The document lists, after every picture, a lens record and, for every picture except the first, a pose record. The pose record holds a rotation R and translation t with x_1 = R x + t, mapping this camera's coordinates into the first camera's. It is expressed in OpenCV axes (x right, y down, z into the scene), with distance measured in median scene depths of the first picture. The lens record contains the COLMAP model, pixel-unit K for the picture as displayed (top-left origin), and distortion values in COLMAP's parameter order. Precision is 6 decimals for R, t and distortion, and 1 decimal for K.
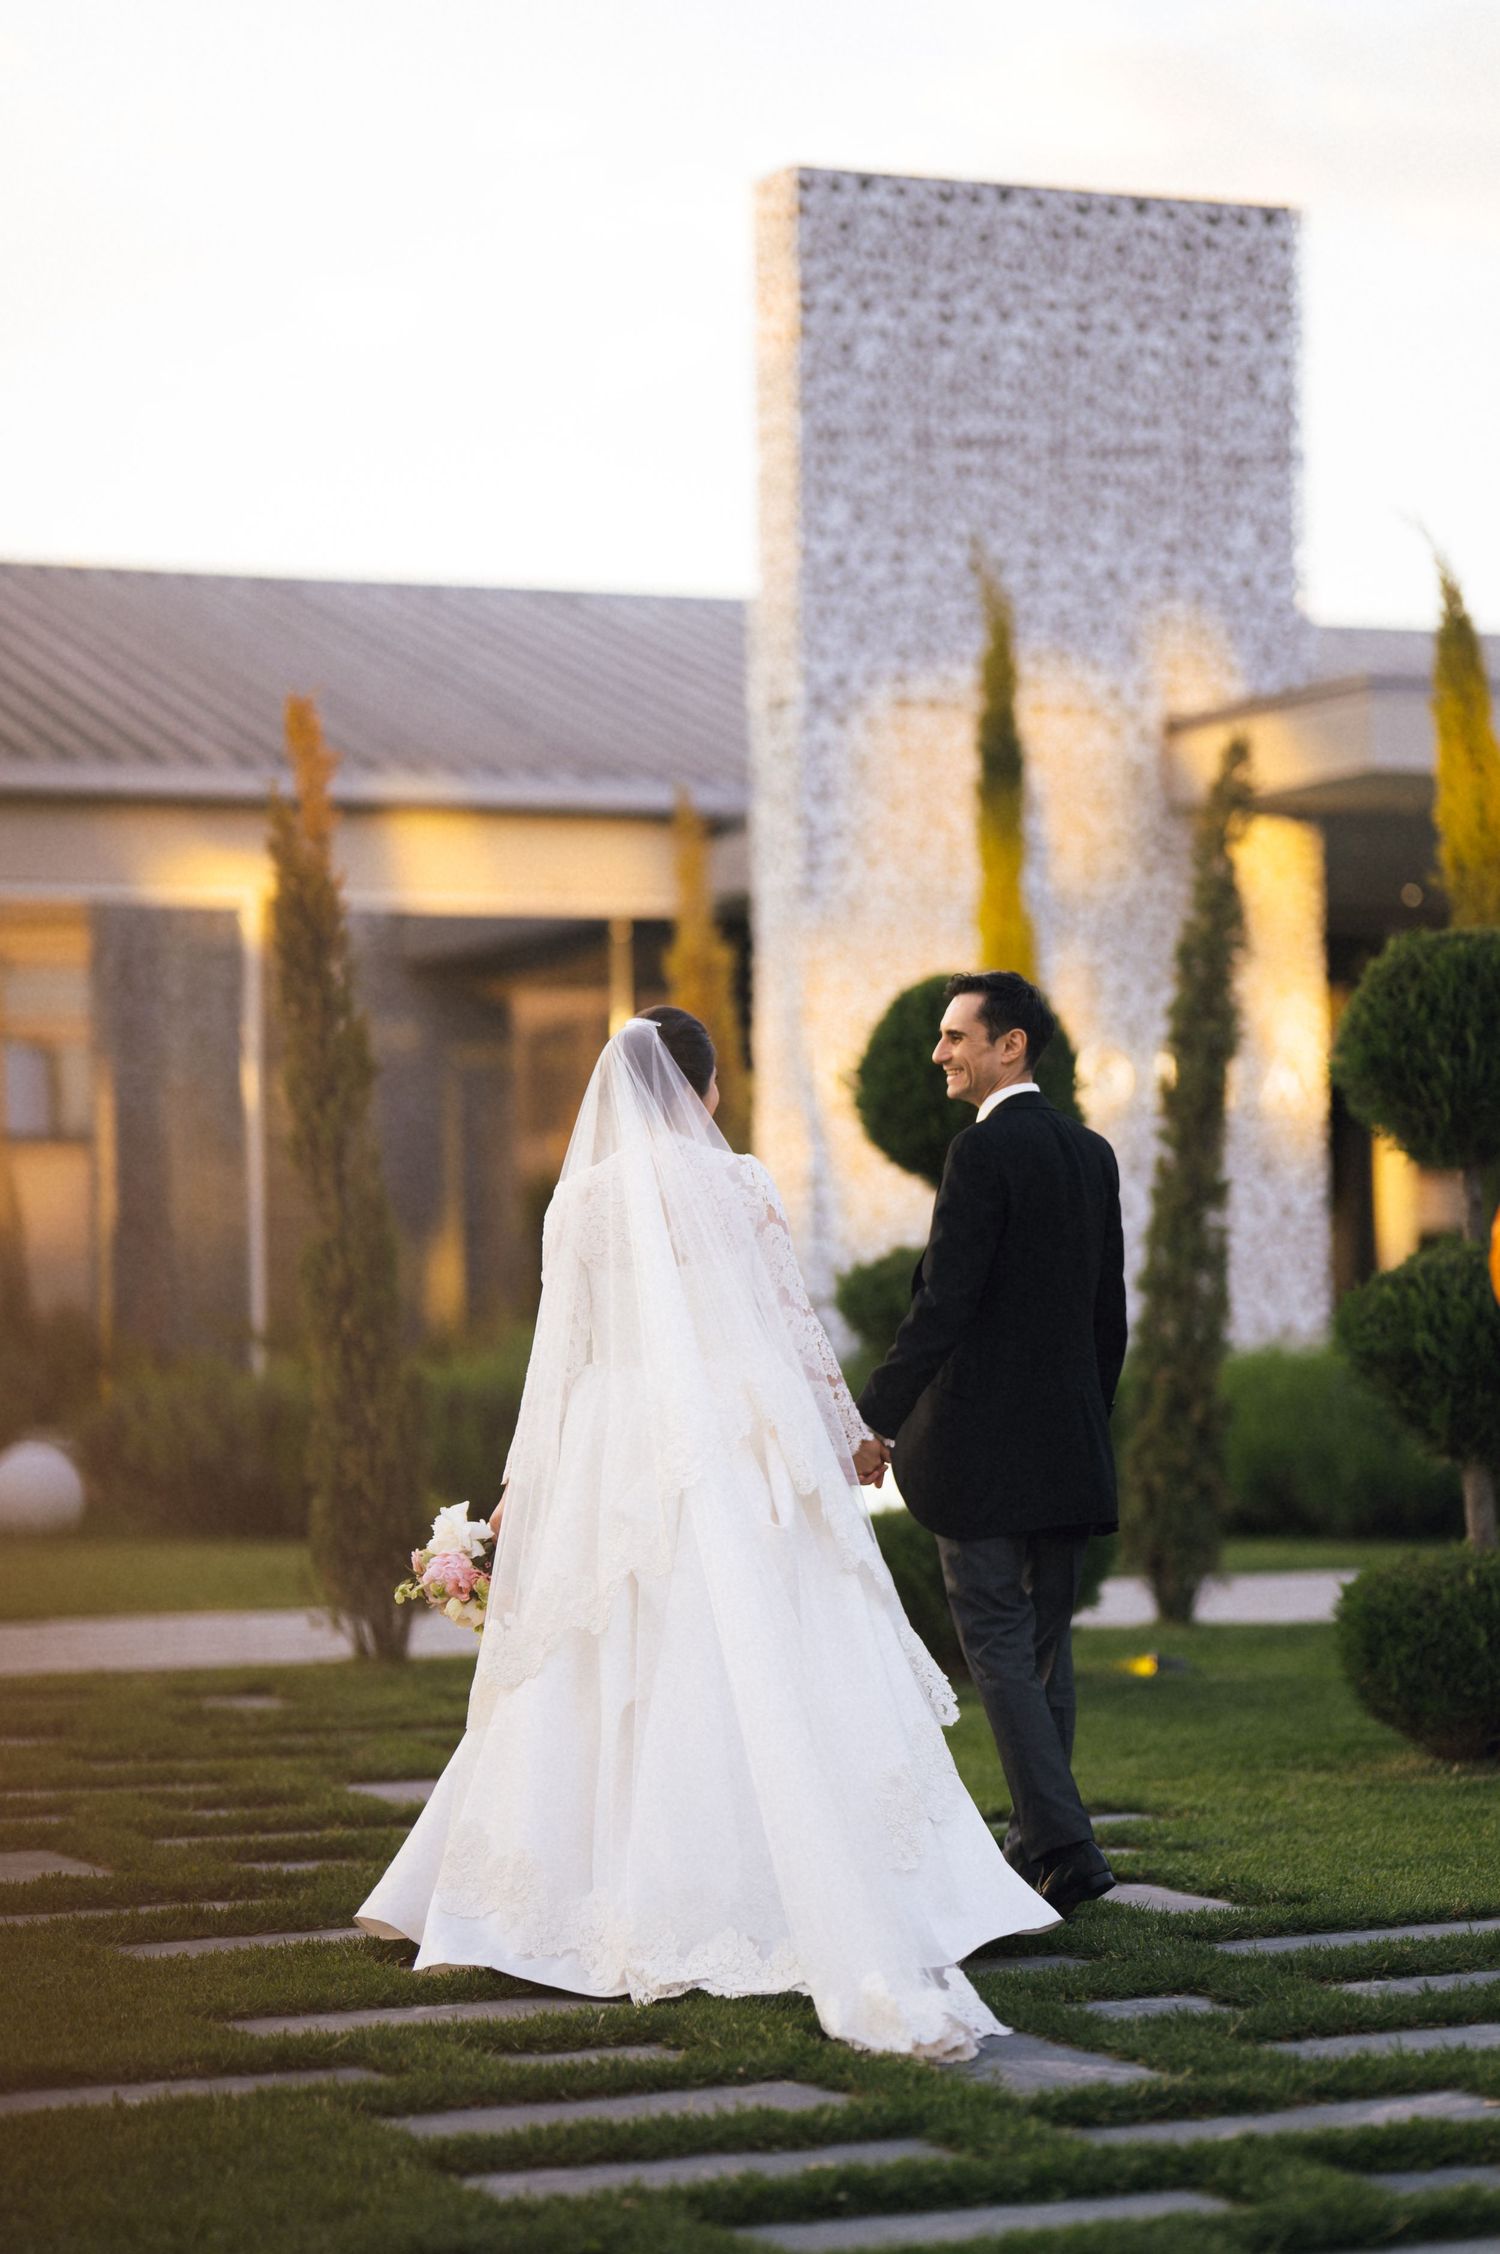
lens RADIAL K [[5392.8, 0, 745.6], [0, 5392.8, 1250.1], [0, 0, 1]] dist [-0.006866, -0.335180]
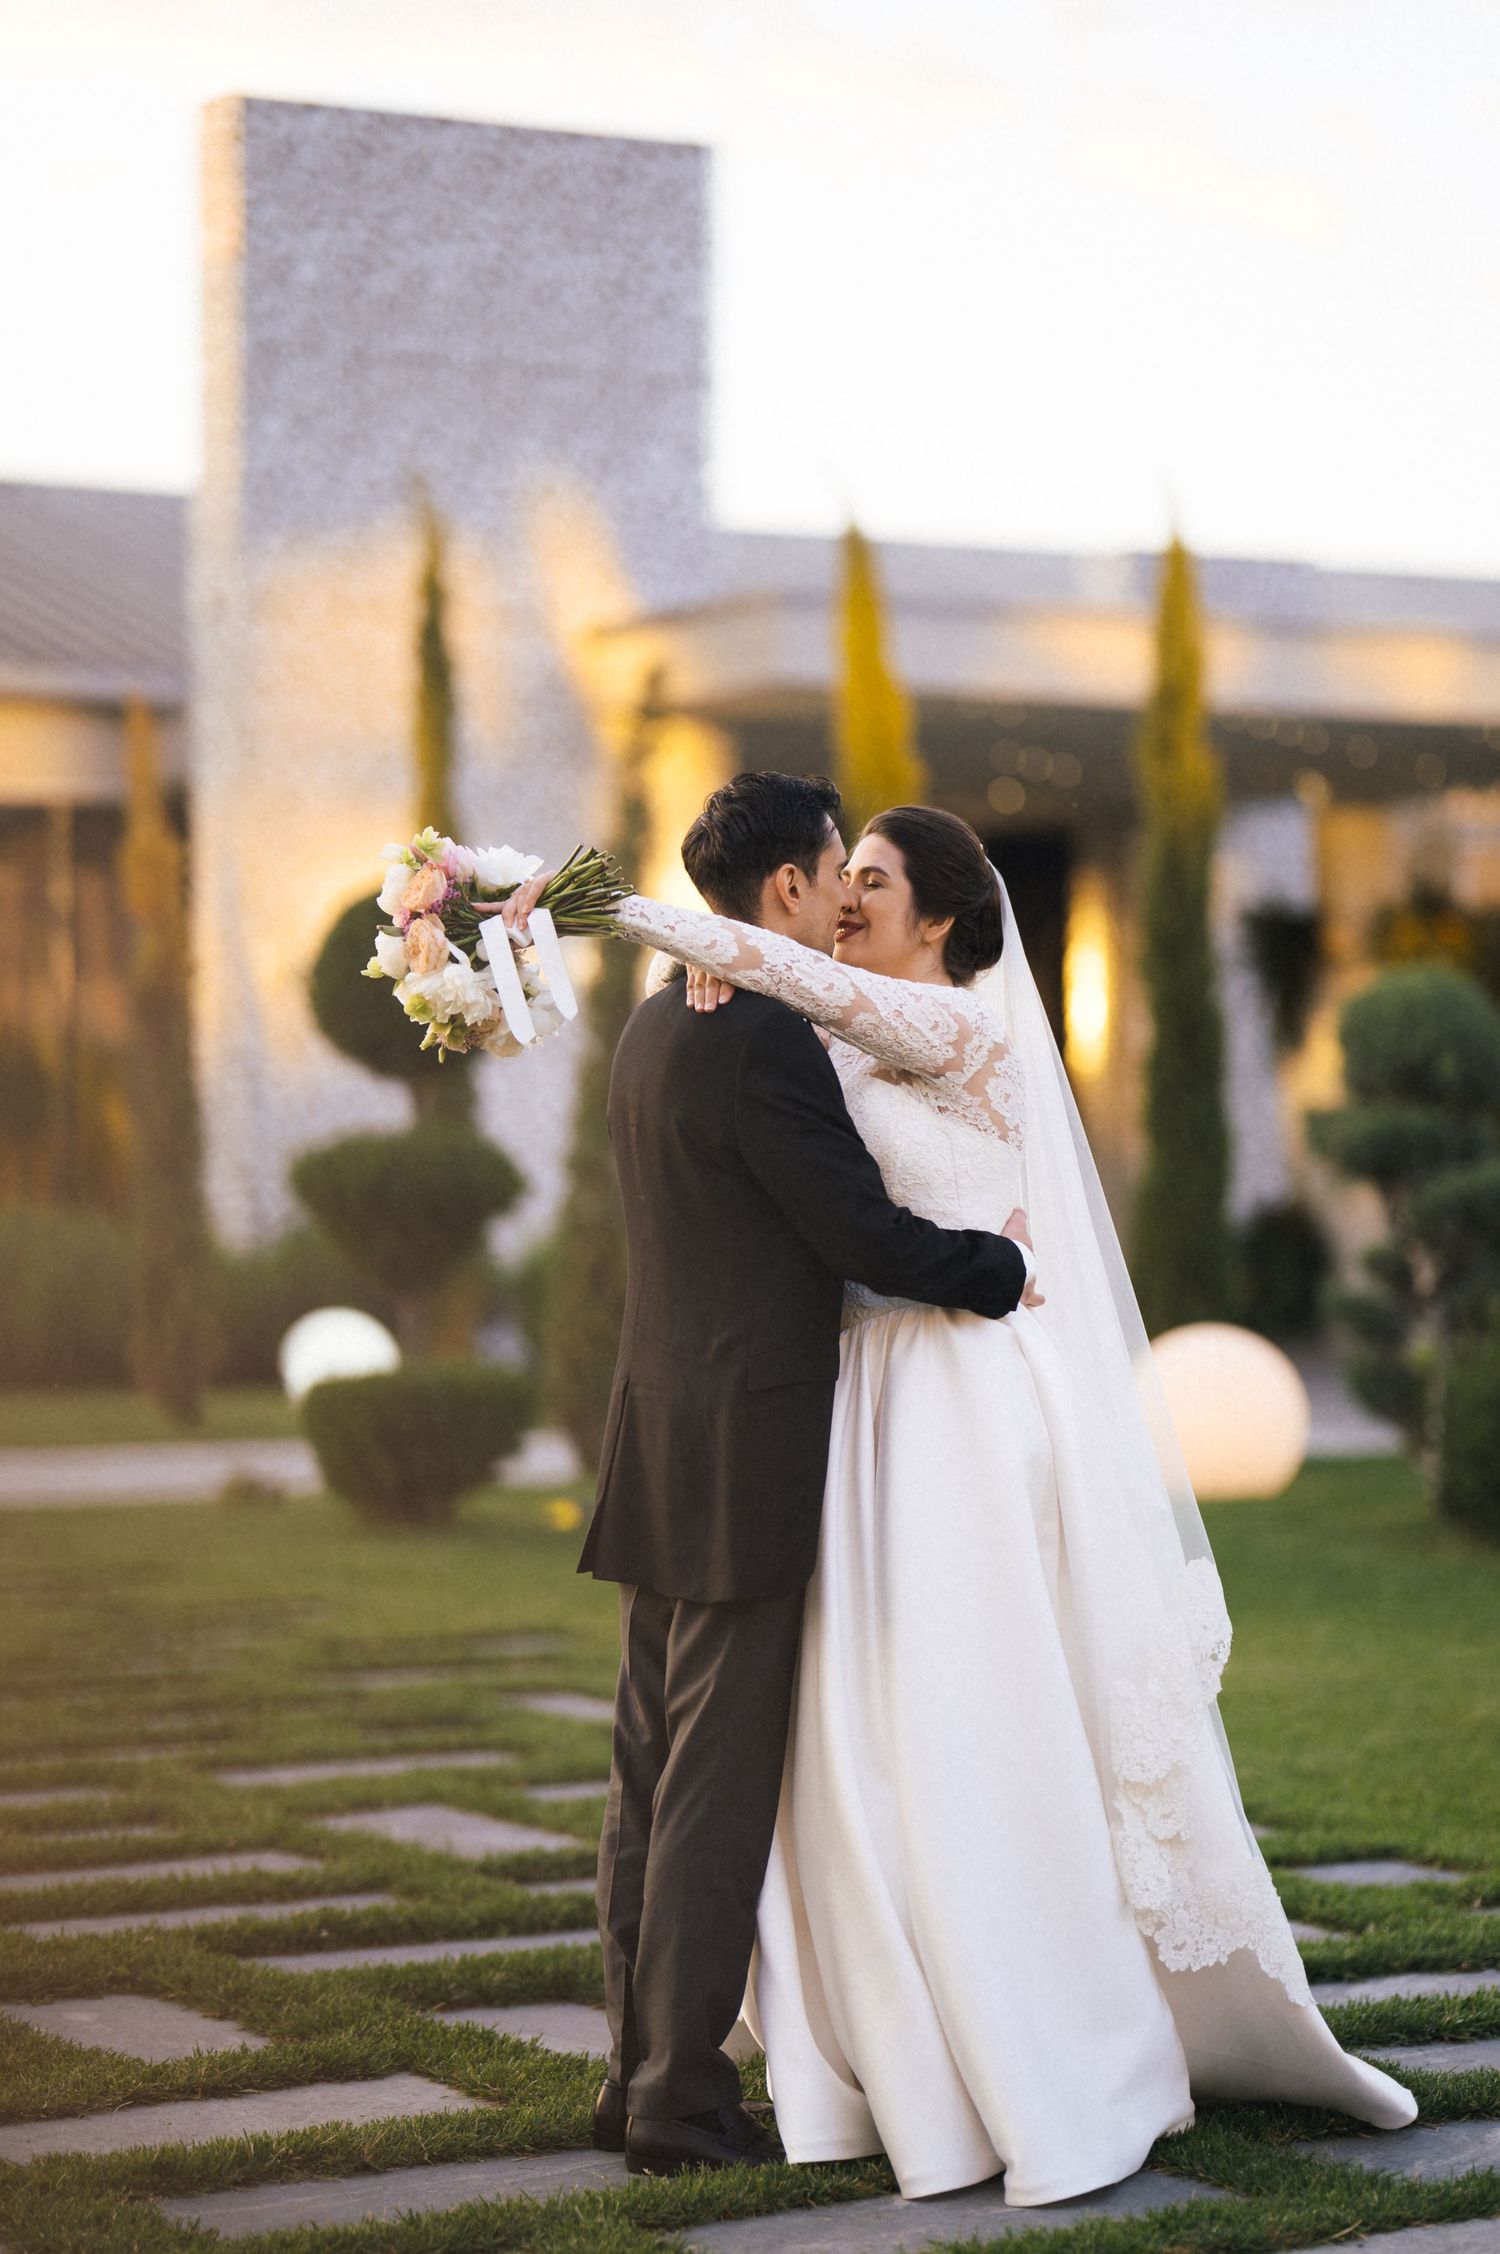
lens RADIAL K [[5392.8, 0, 745.6], [0, 5392.8, 1250.1], [0, 0, 1]] dist [-0.006866, -0.335180]
pose [[0.994100, 0.003274, 0.108420, -0.016634], [-0.005957, 0.999684, 0.024426, -0.006814], [-0.108306, -0.024927, 0.993805, -0.175709]]
